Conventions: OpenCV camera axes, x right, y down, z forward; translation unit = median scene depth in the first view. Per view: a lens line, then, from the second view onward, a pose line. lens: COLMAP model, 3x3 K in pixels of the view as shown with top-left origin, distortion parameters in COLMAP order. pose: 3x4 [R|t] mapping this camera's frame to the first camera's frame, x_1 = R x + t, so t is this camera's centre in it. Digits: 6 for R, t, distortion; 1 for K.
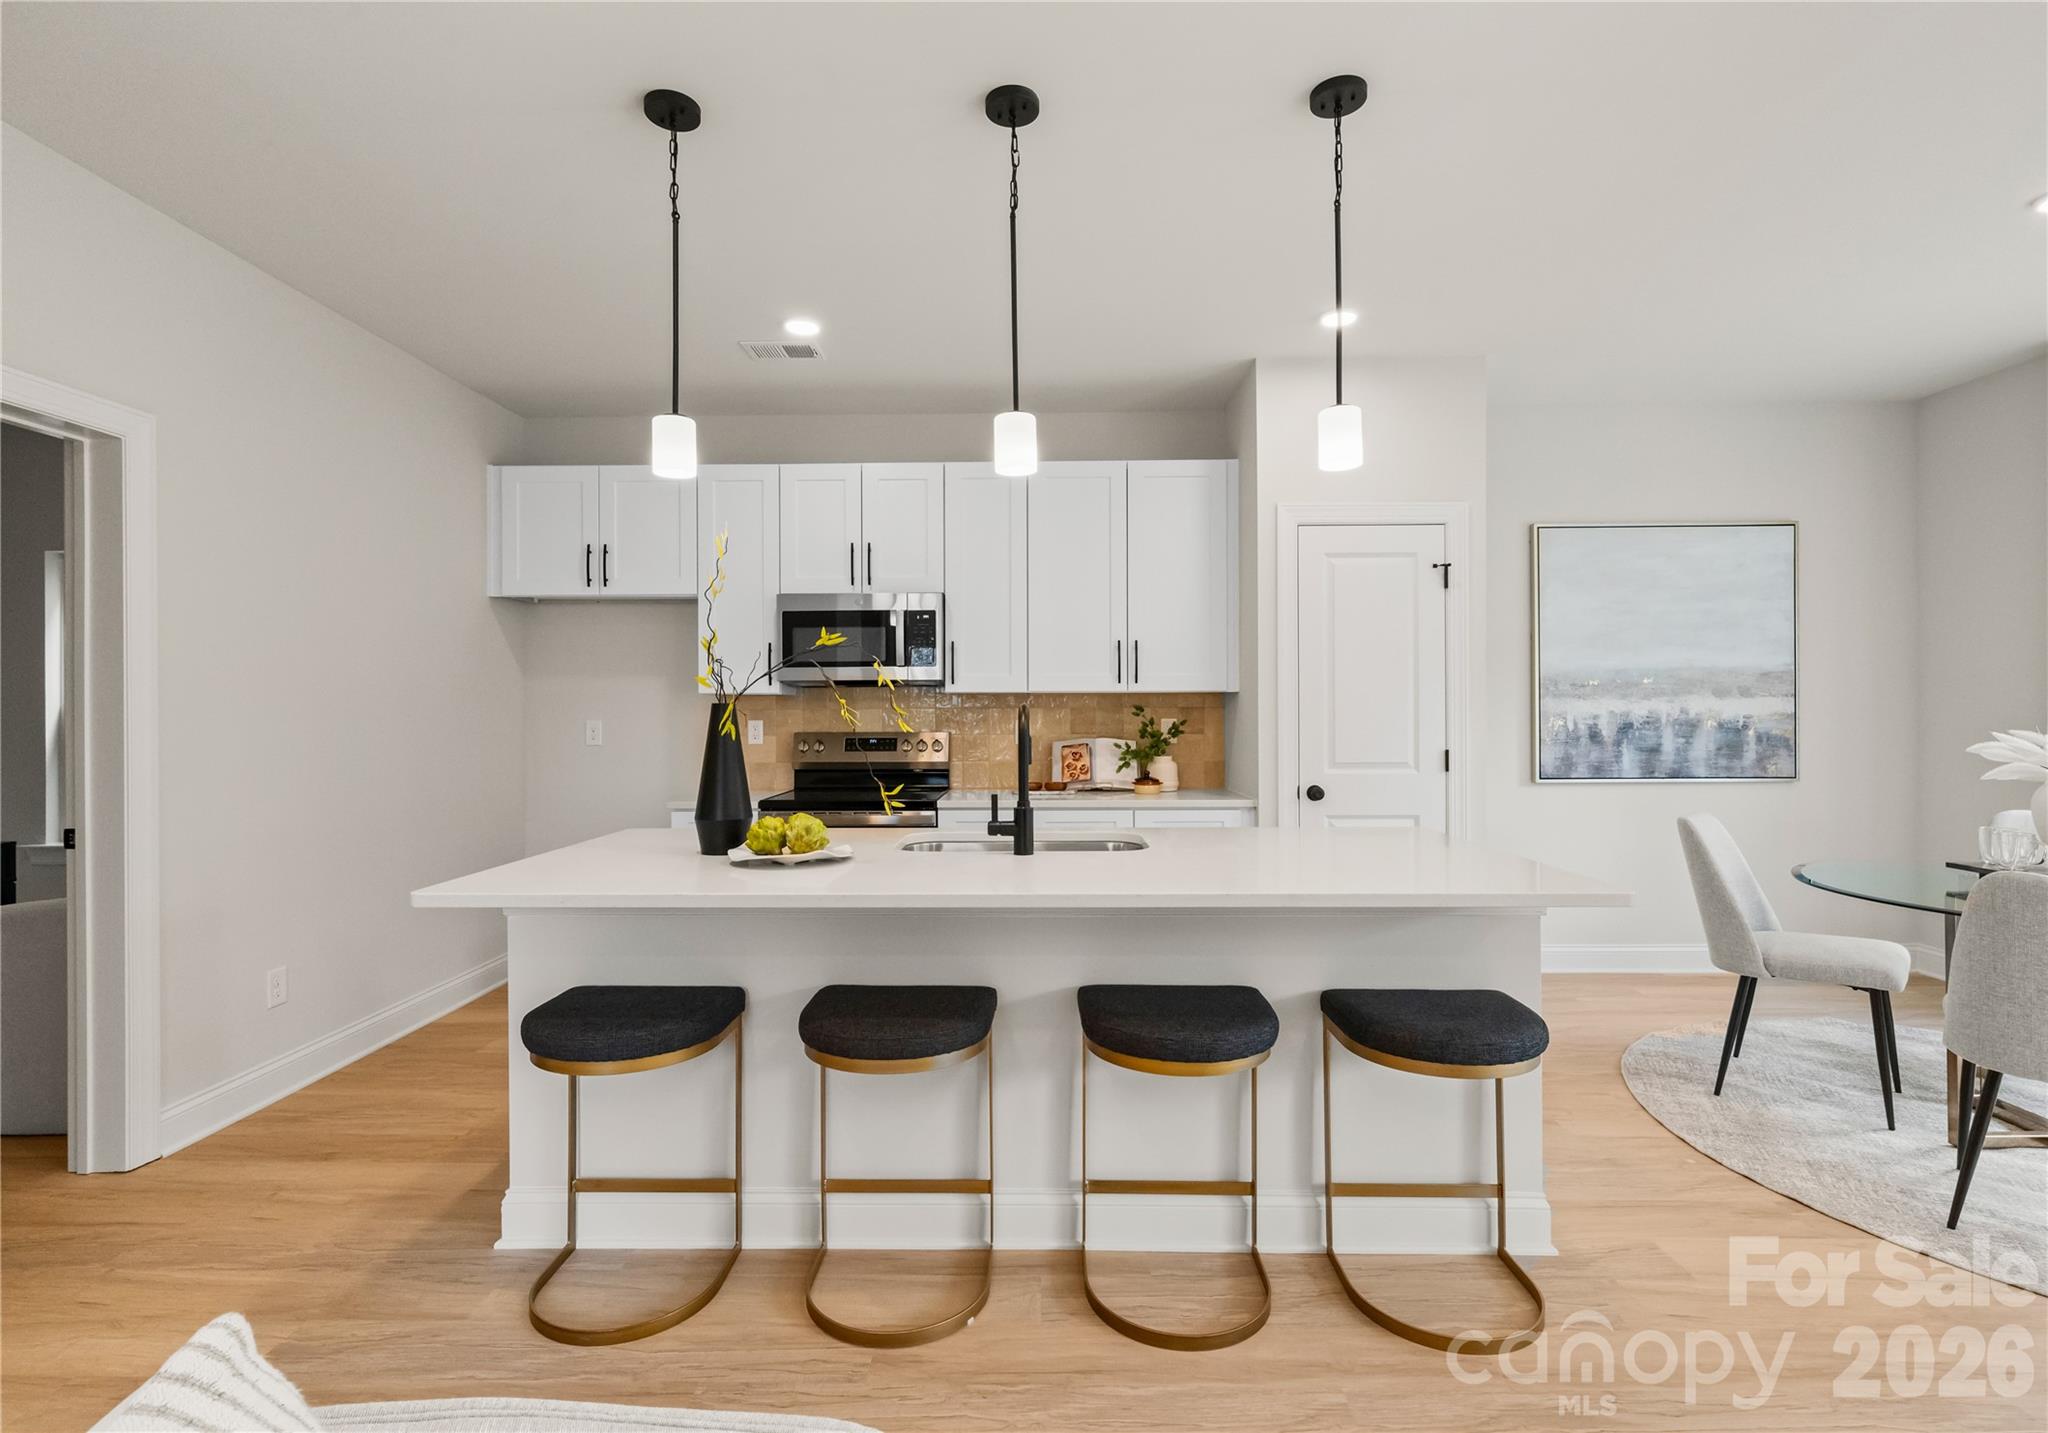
lens RADIAL K [[959.0, 0, 1022.3], [0, 959.0, 706.4], [0, 0, 1]] dist [-0.000613, -0.000084]
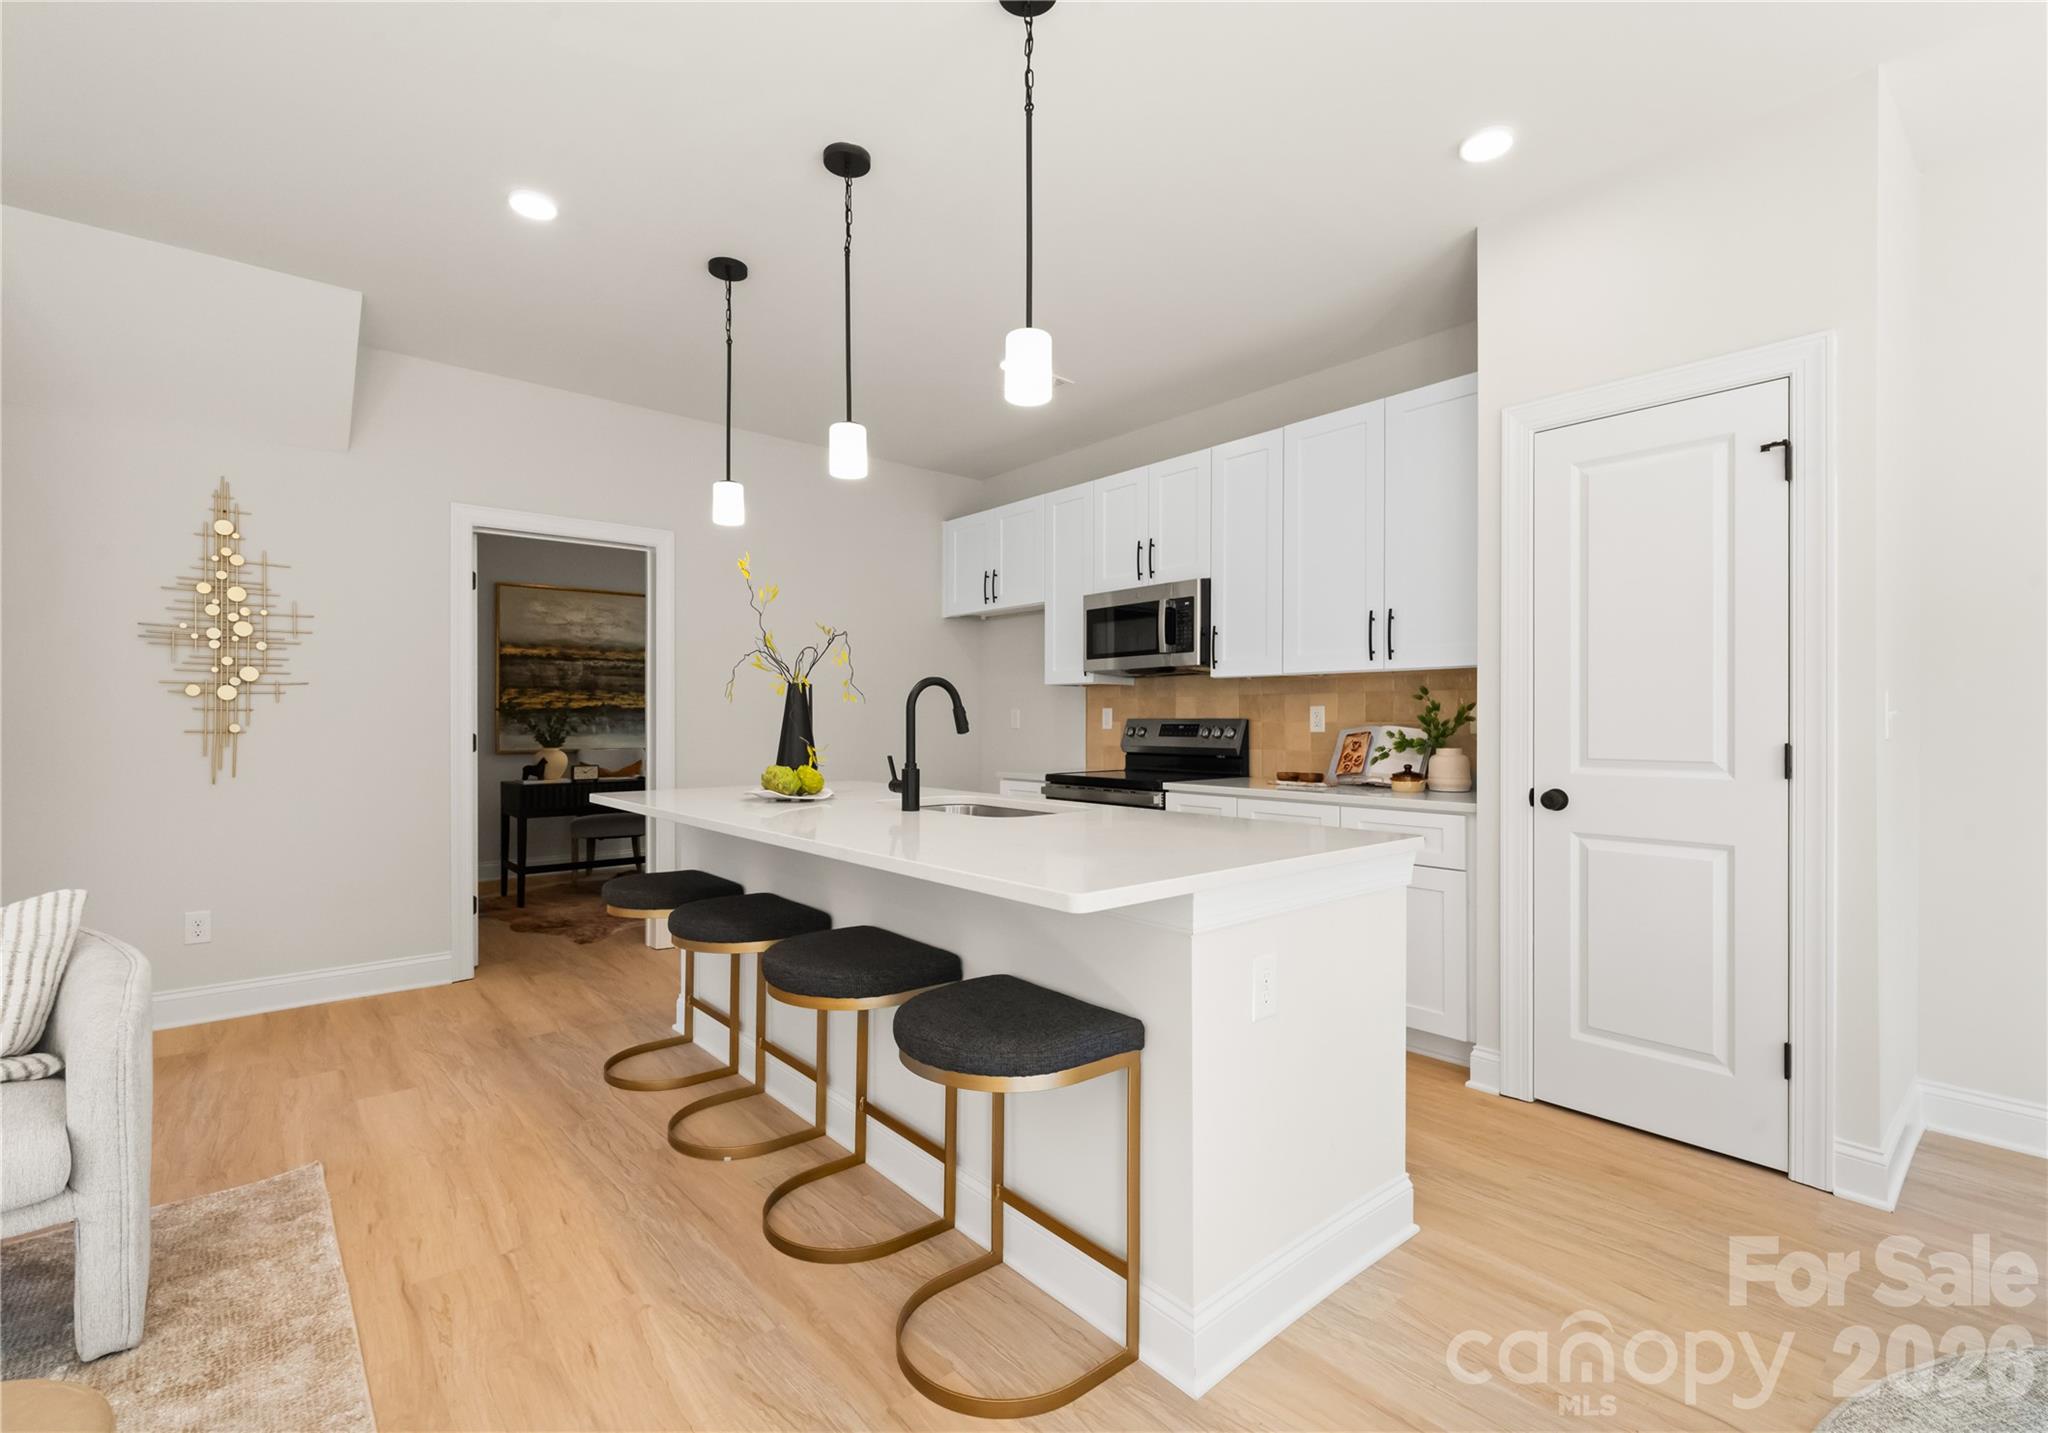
lens RADIAL K [[922.5, 0, 1024.0], [0, 922.5, 716.5], [0, 0, 1]] dist [0.002524, 0.000041]
pose [[0.662758, 0.000942, -0.748833, 0.508965], [0.000674, 0.999998, 0.001854, 0.024021], [0.748833, -0.001734, 0.662756, 0.219693]]
